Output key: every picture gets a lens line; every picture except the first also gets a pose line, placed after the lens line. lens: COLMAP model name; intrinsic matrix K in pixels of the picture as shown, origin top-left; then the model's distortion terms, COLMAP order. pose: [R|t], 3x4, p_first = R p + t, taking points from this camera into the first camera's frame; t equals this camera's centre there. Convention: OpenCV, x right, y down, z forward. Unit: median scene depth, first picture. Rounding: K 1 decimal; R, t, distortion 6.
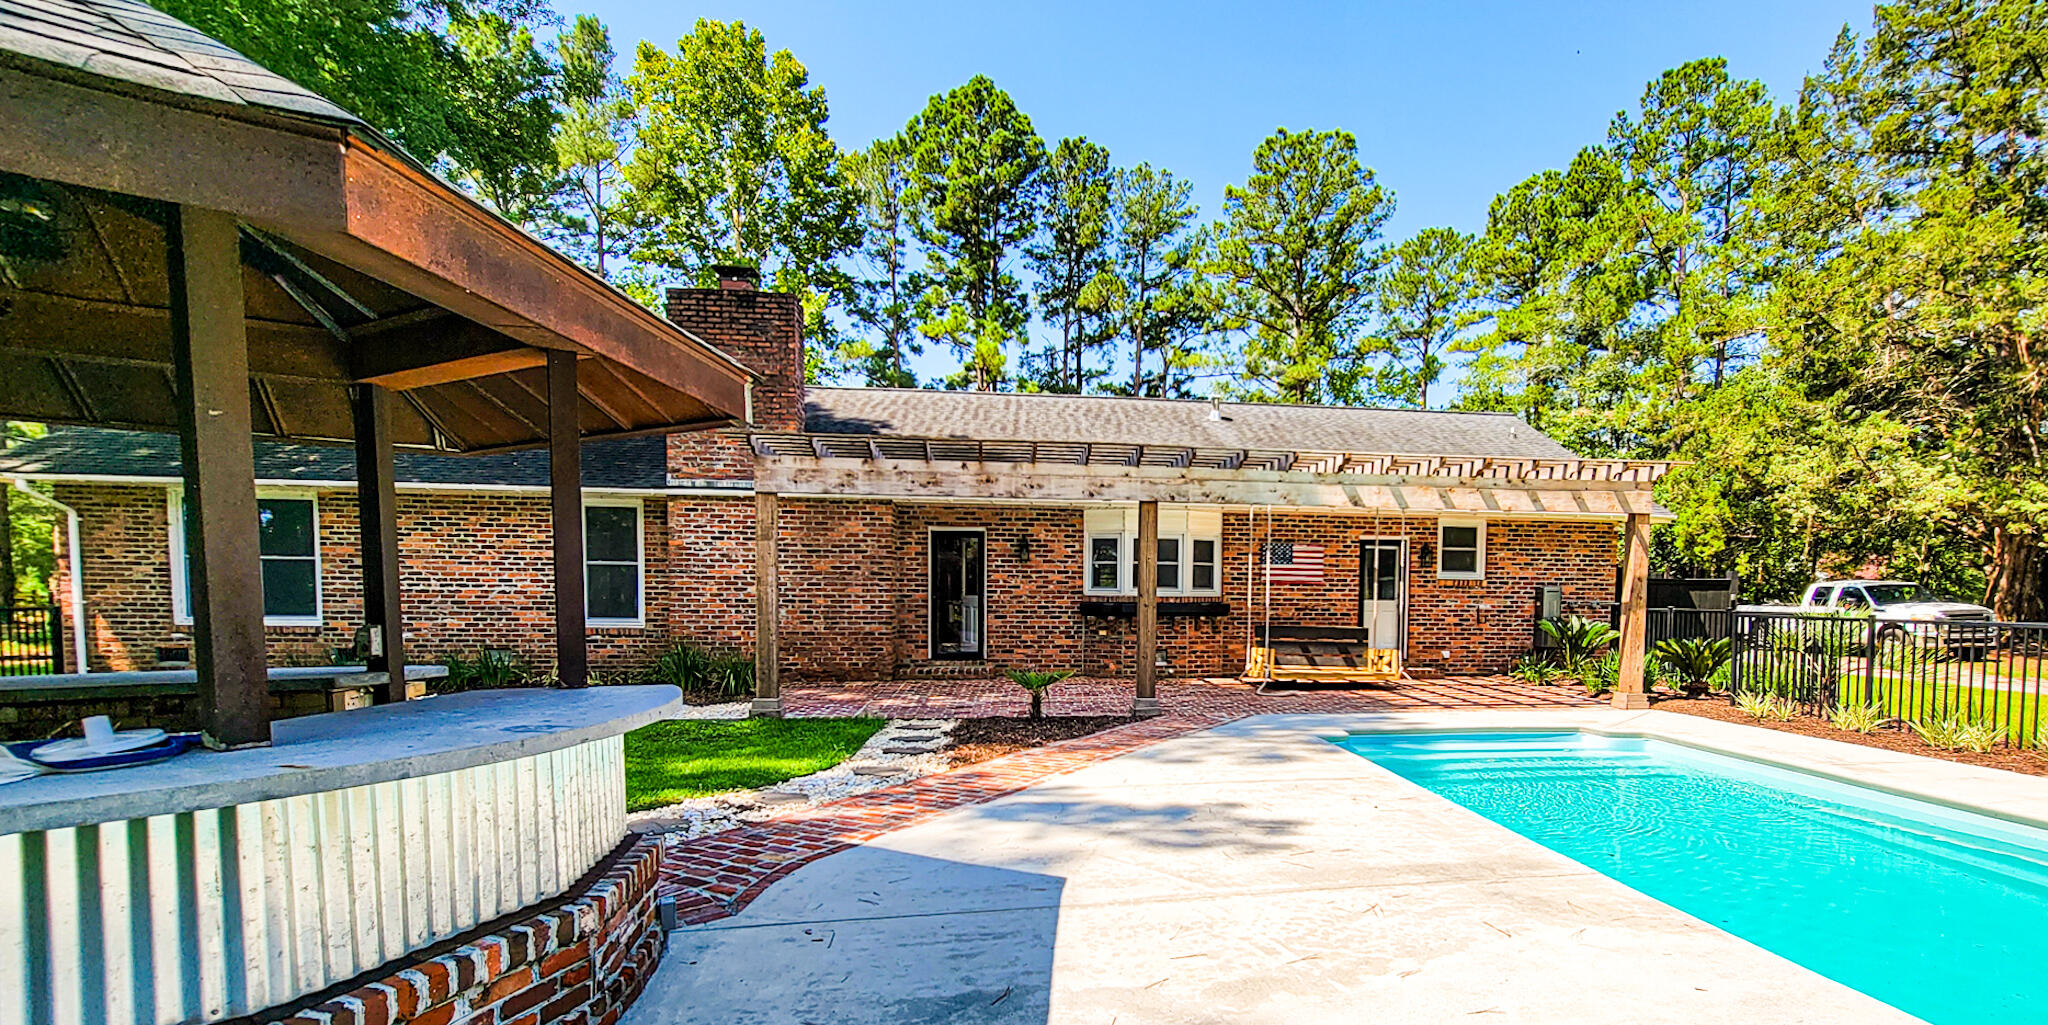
lens RADIAL K [[917.8, 0, 1131.7], [0, 917.8, 642.0], [0, 0, 1]] dist [-0.012566, 0.006655]
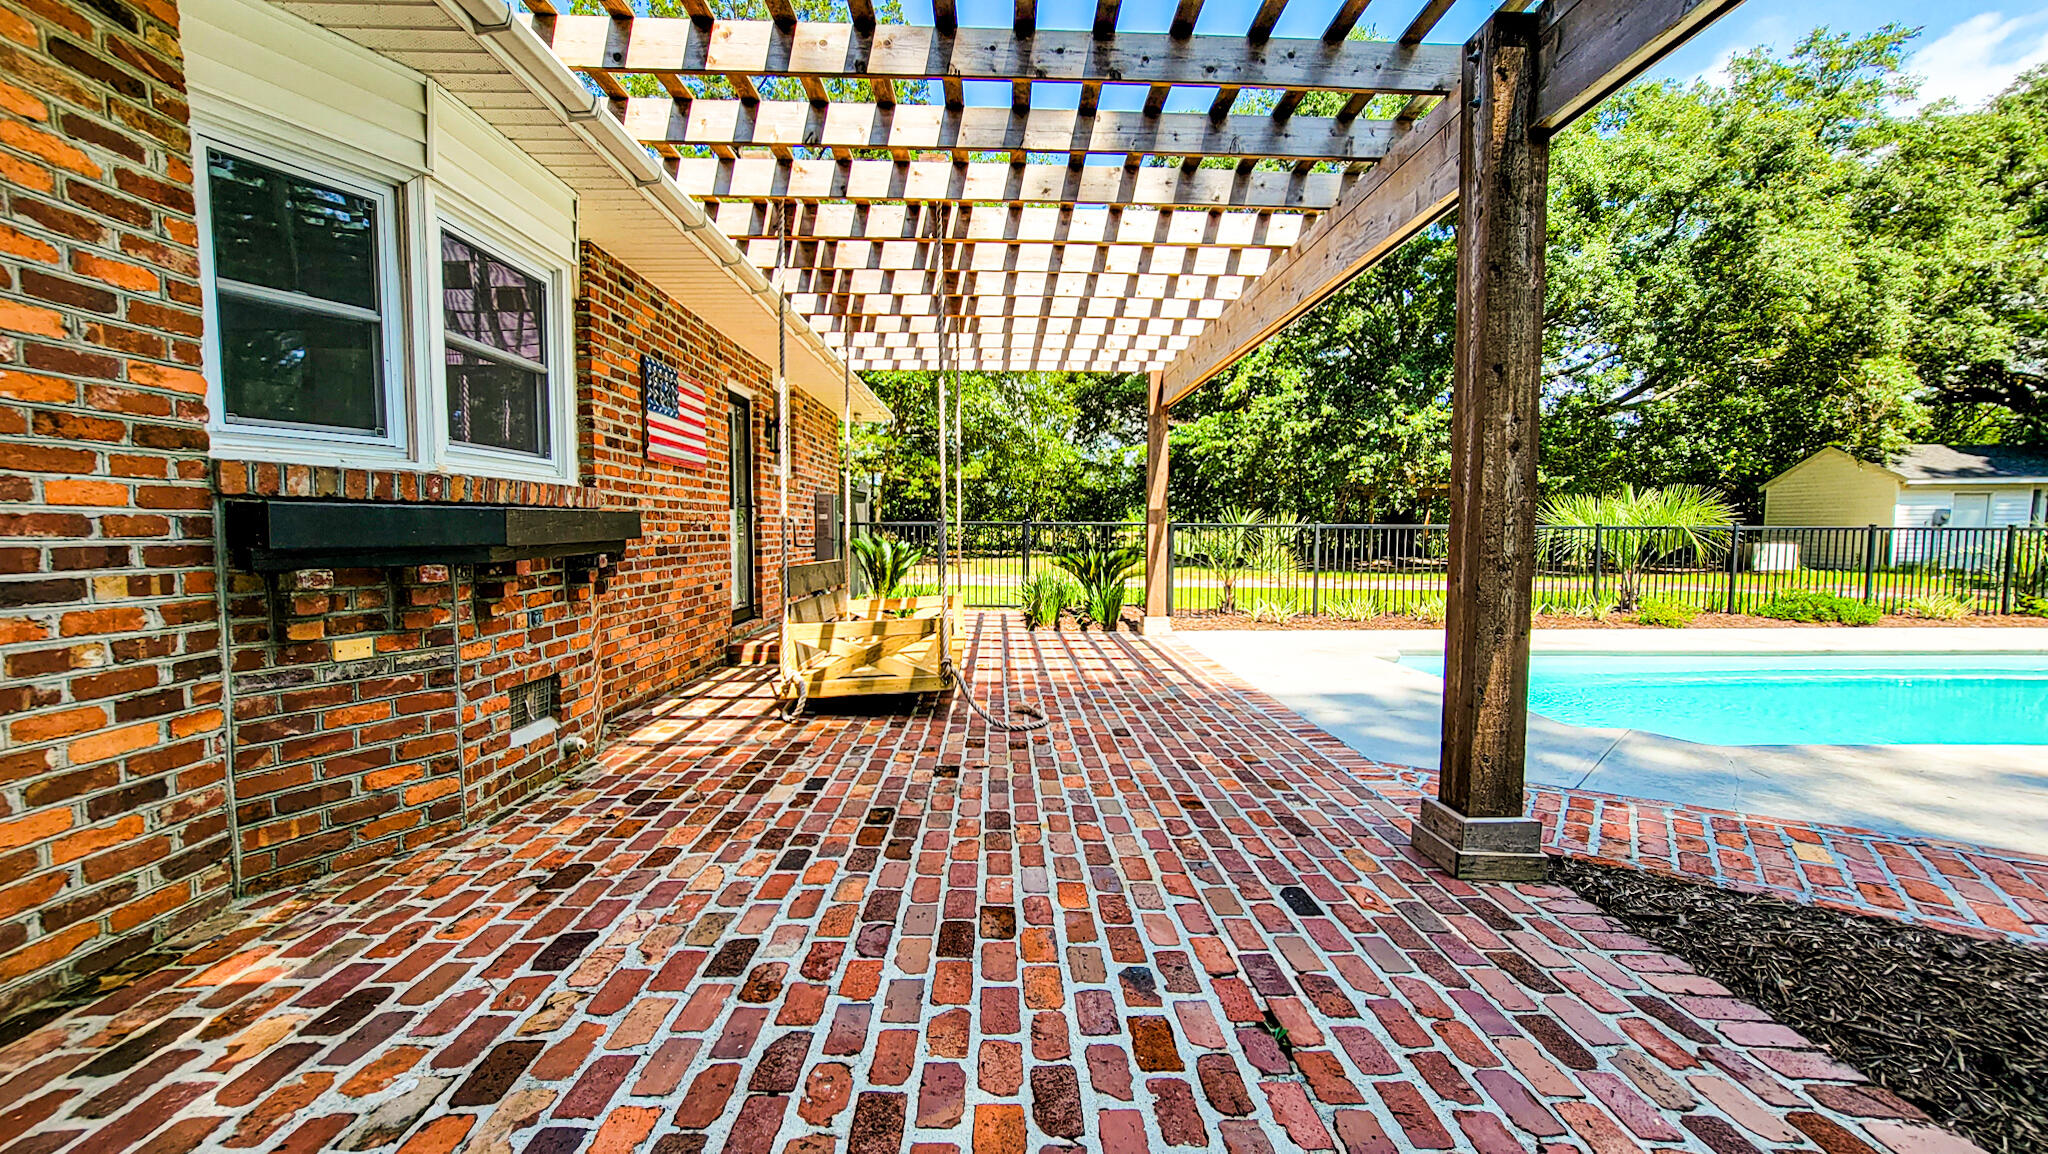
lens RADIAL K [[836.4, 0, 1013.3], [0, 836.4, 586.8], [0, 0, 1]] dist [-0.013289, 0.007049]
pose [[0.129570, -0.082020, 0.988172, -0.194246], [0.052175, 0.995756, 0.075809, -0.029812], [-0.990197, 0.041736, 0.133300, 0.825166]]
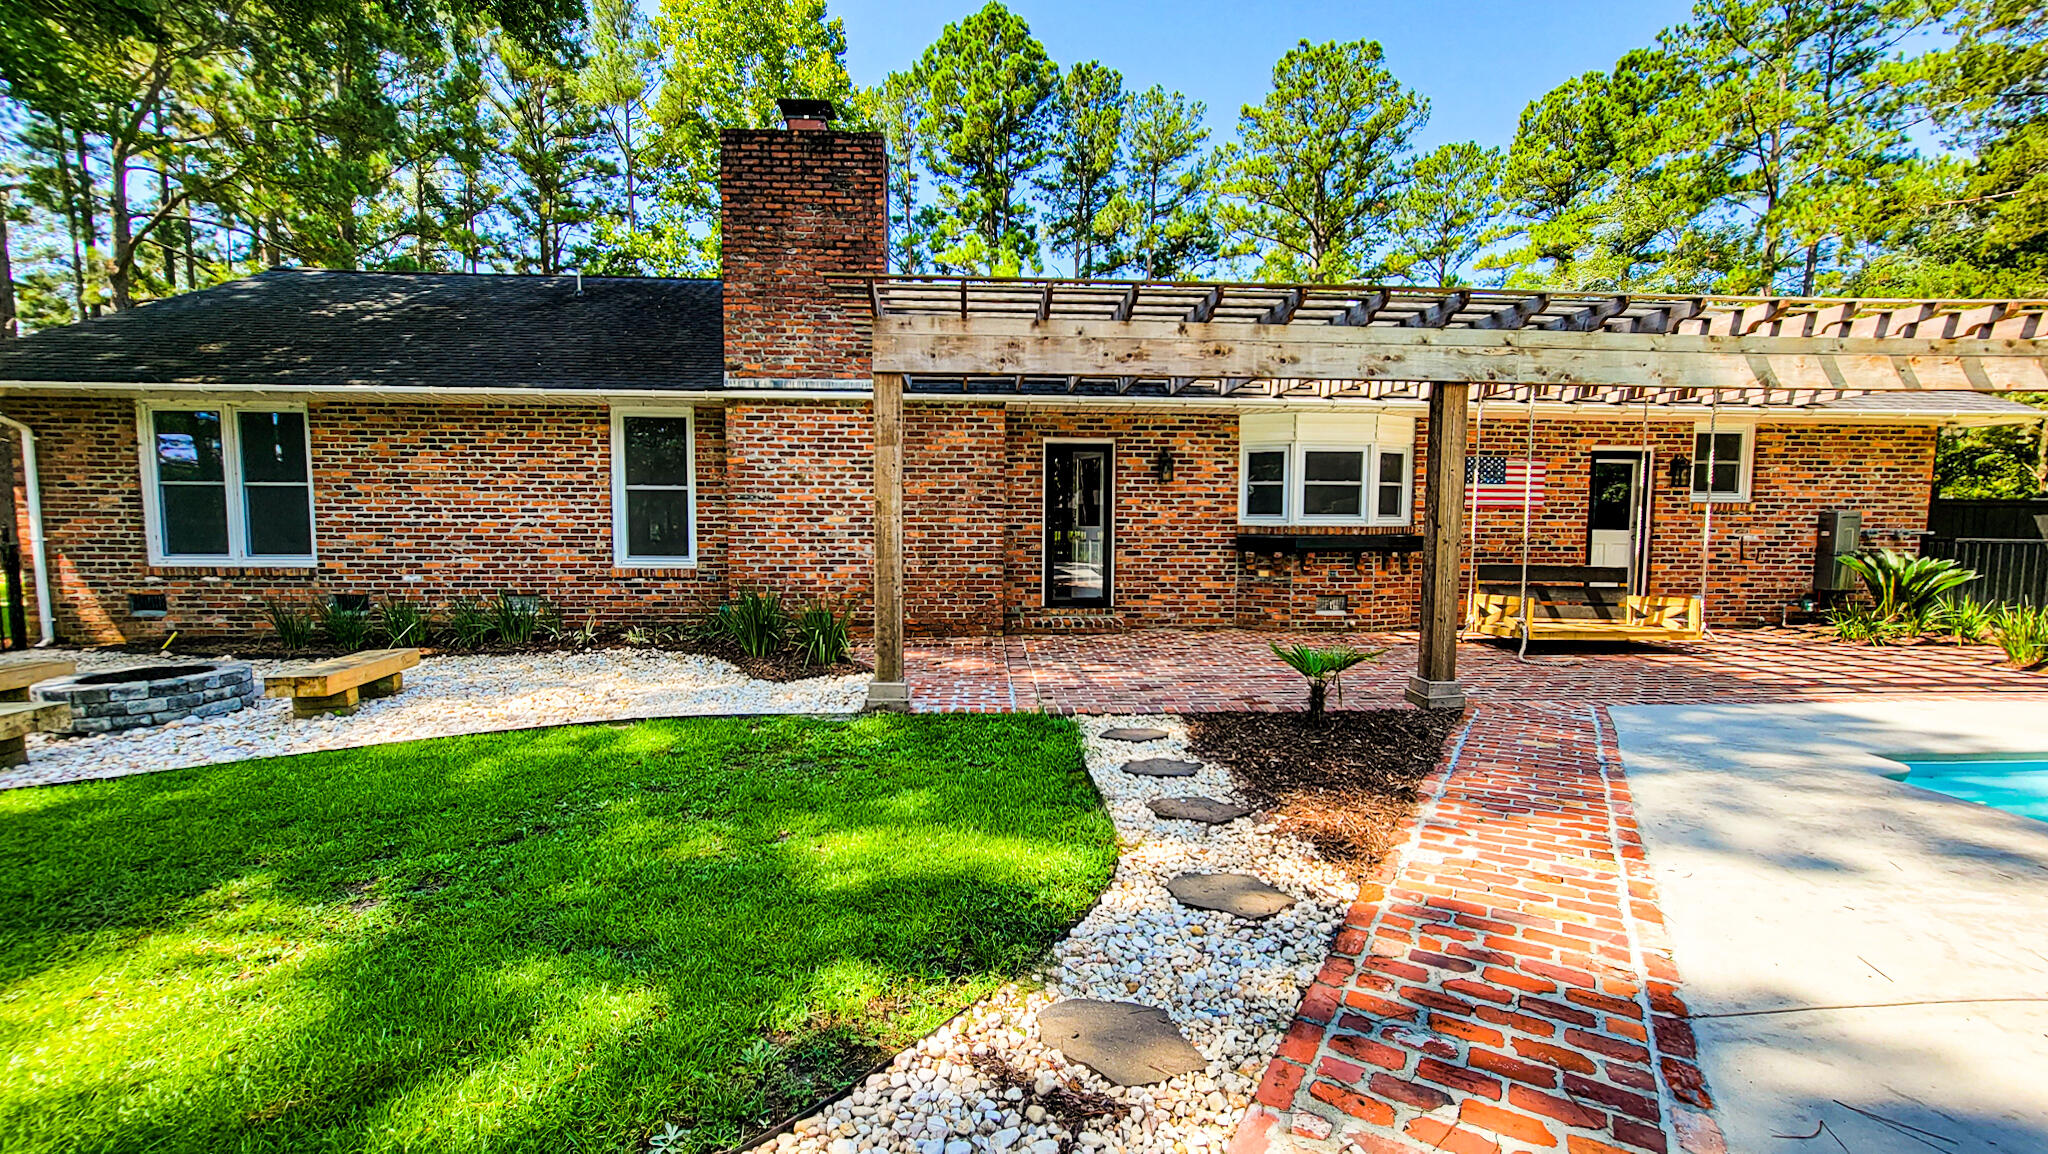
lens RADIAL K [[836.4, 0, 1030.9], [0, 836.4, 584.2], [0, 0, 1]] dist [-0.013289, 0.007049]
pose [[0.996839, 0.000877, -0.079438, -0.171387], [0.000842, 0.999766, 0.021603, -0.016068], [0.079438, -0.021601, 0.996606, 0.277068]]
